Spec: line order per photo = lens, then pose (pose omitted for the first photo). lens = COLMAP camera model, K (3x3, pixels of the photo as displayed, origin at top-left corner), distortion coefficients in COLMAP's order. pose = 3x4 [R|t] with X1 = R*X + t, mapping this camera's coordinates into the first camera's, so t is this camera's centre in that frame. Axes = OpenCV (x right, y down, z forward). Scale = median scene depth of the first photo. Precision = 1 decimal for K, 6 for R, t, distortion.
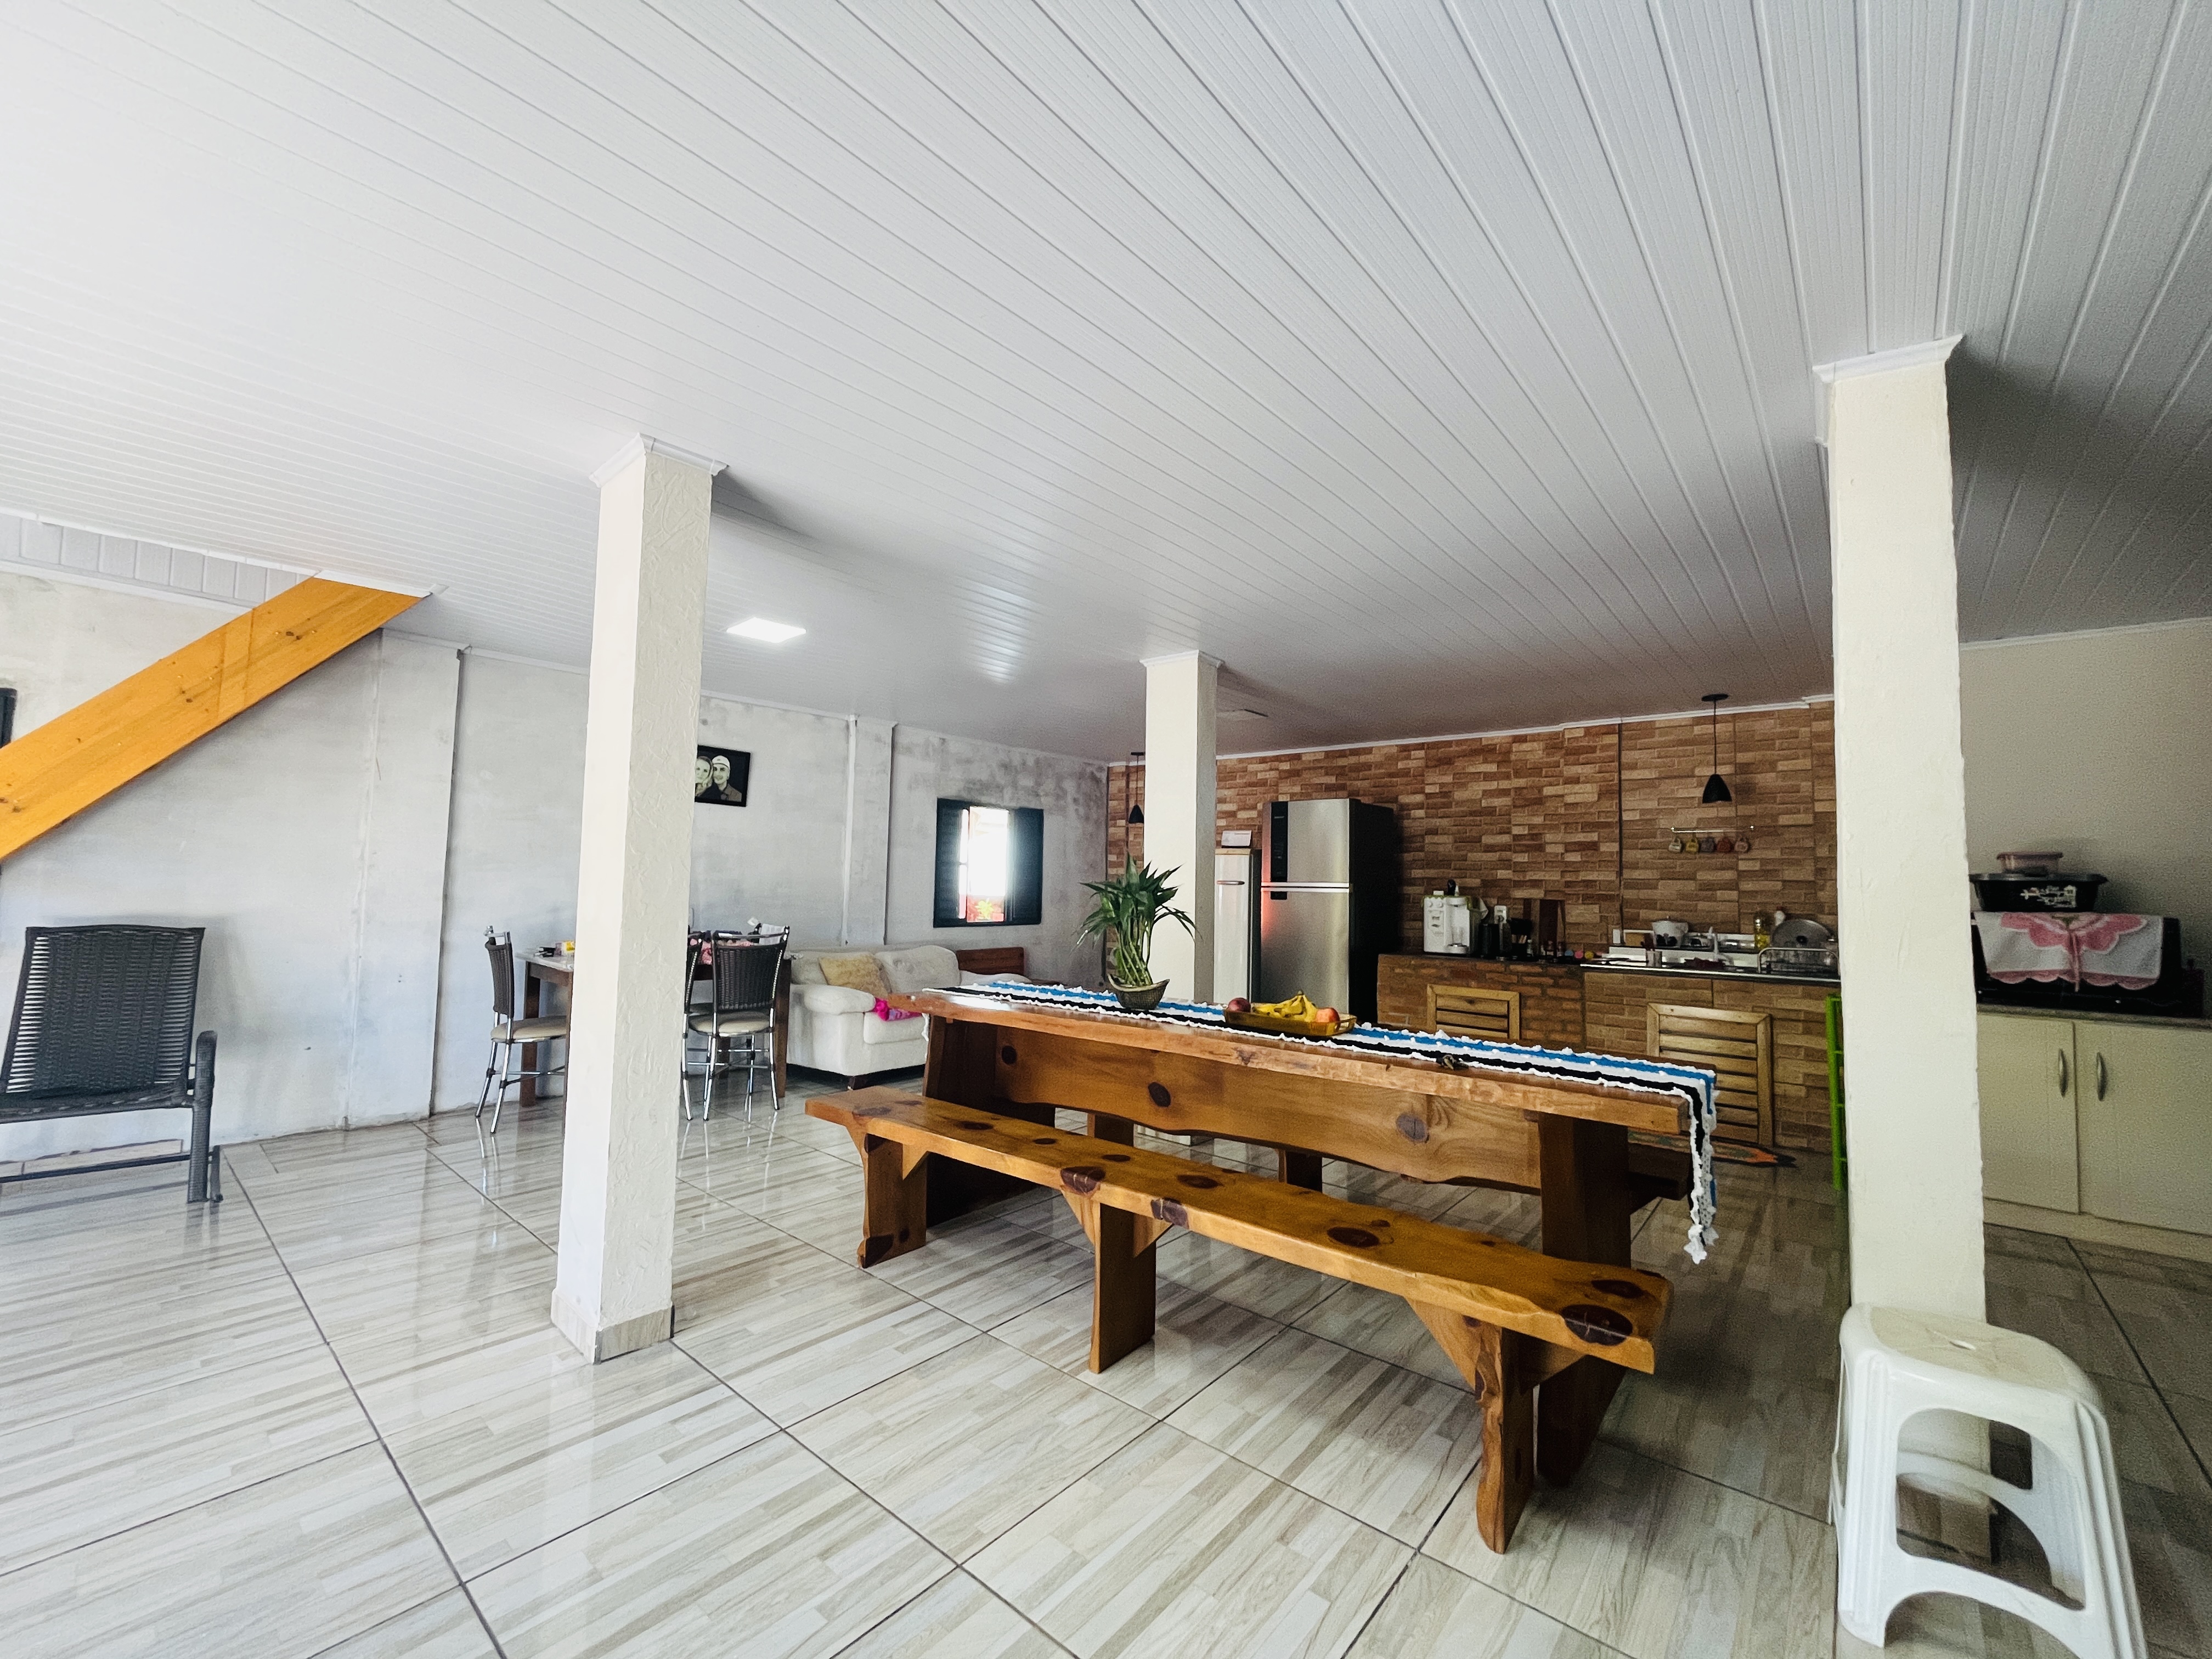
lens RADIAL K [[896.1, 0, 1105.9], [0, 896.1, 831.1], [0, 0, 1]] dist [-0.003073, 0.000061]
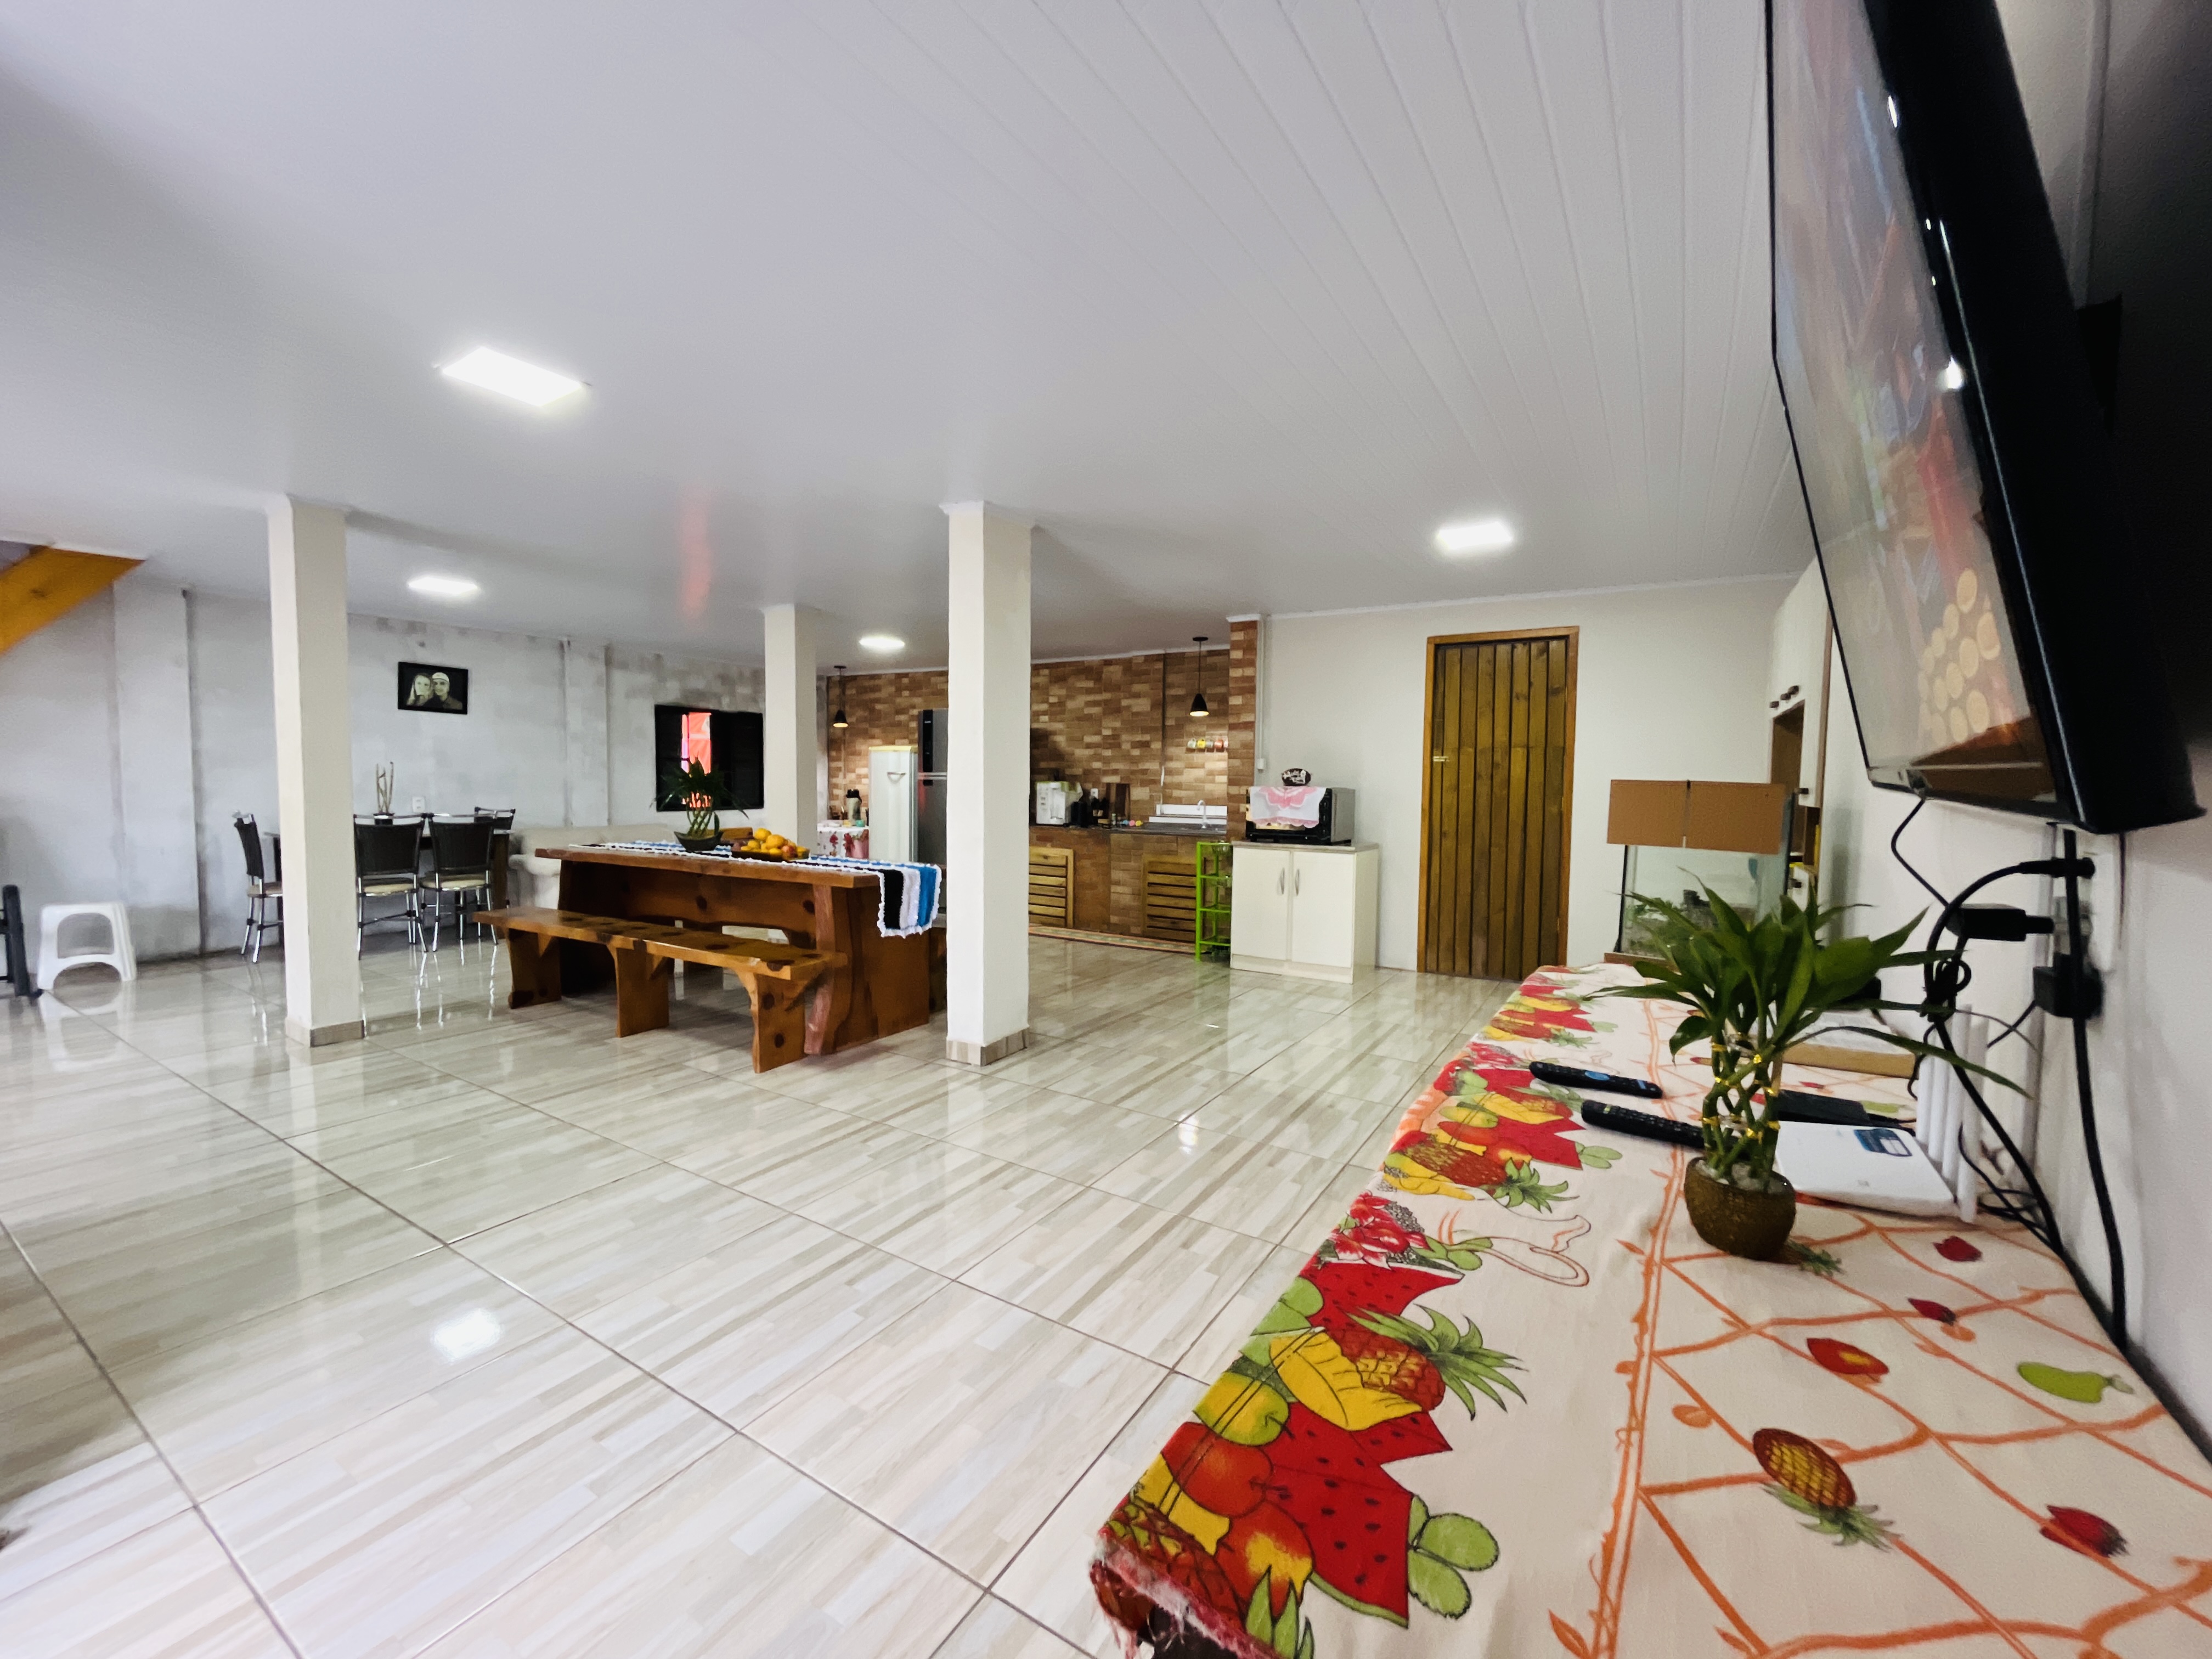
lens RADIAL K [[896.1, 0, 1105.9], [0, 896.1, 831.1], [0, 0, 1]] dist [-0.003073, 0.000061]
pose [[0.988978, -0.016709, 0.147119, 0.287374], [-0.000960, 0.992868, 0.119217, -0.015131], [-0.148061, -0.118044, 0.981908, -0.361894]]
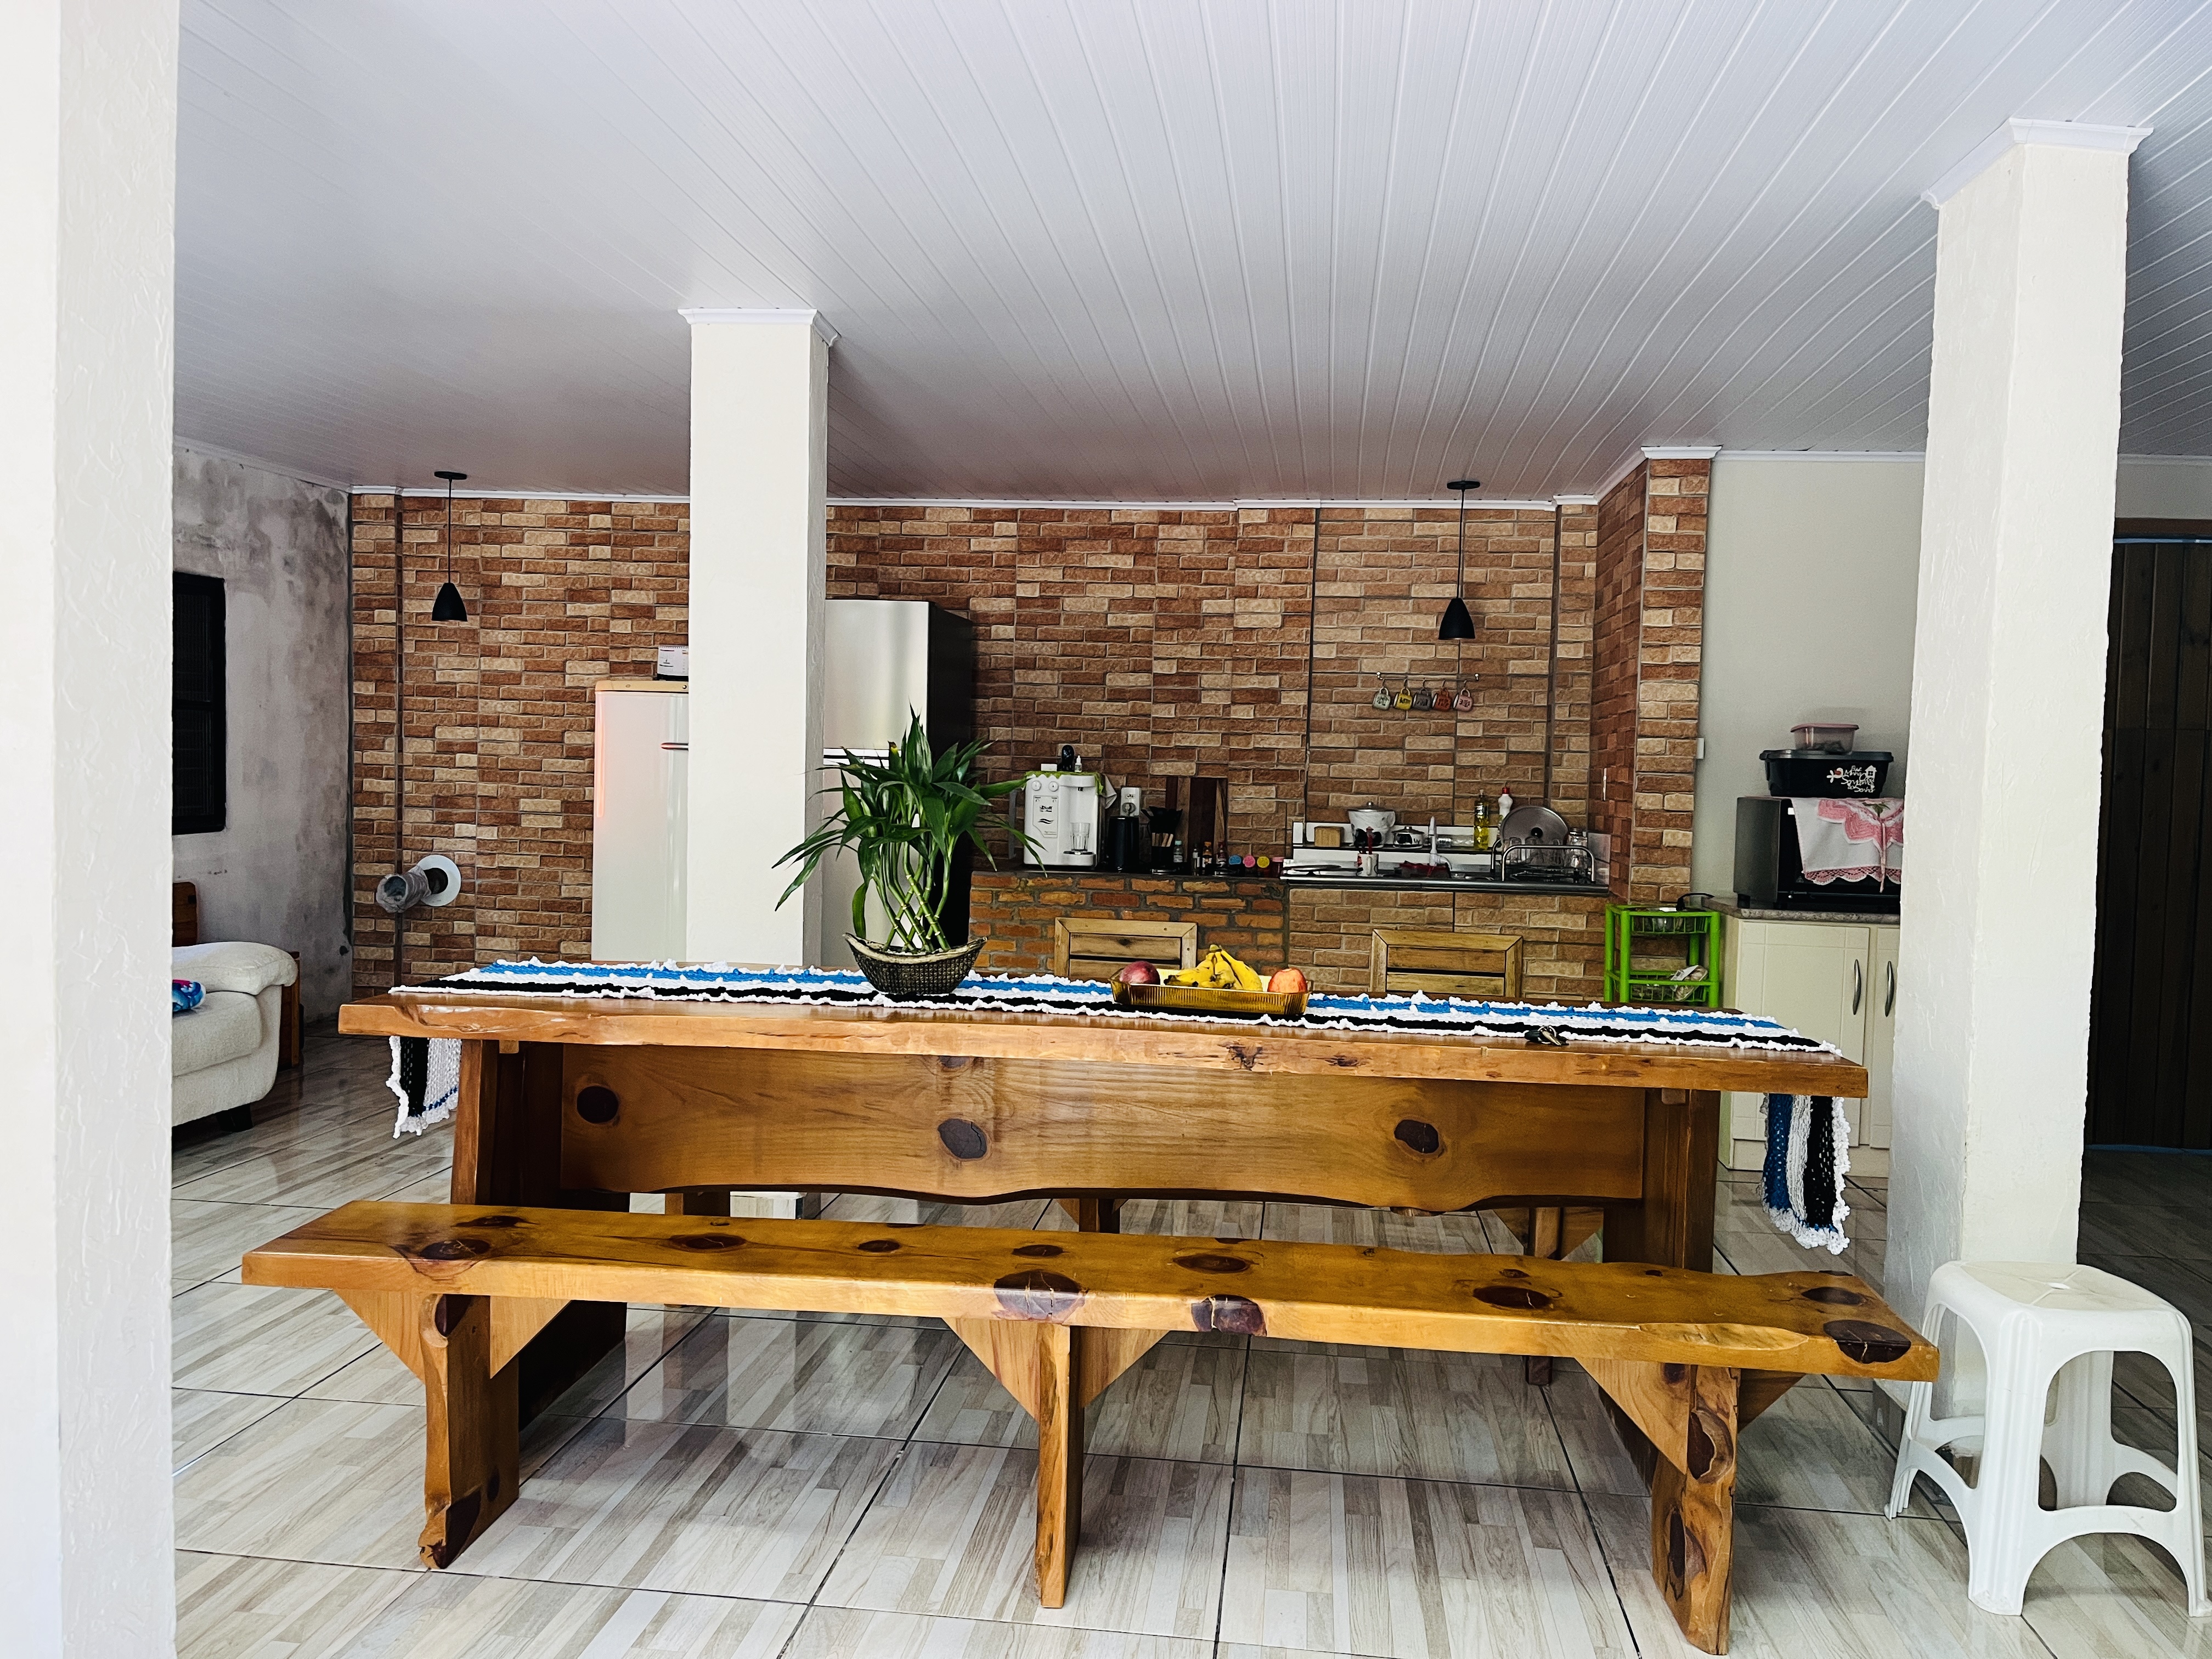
lens RADIAL K [[1654.9, 0, 1108.4], [0, 1654.9, 845.7], [0, 0, 1]] dist [0.097336, -0.187573]
pose [[0.836797, -0.027420, 0.546827, -0.227897], [-0.041980, 0.992592, 0.114013, -0.008165], [-0.545902, -0.118361, 0.829446, 0.049810]]
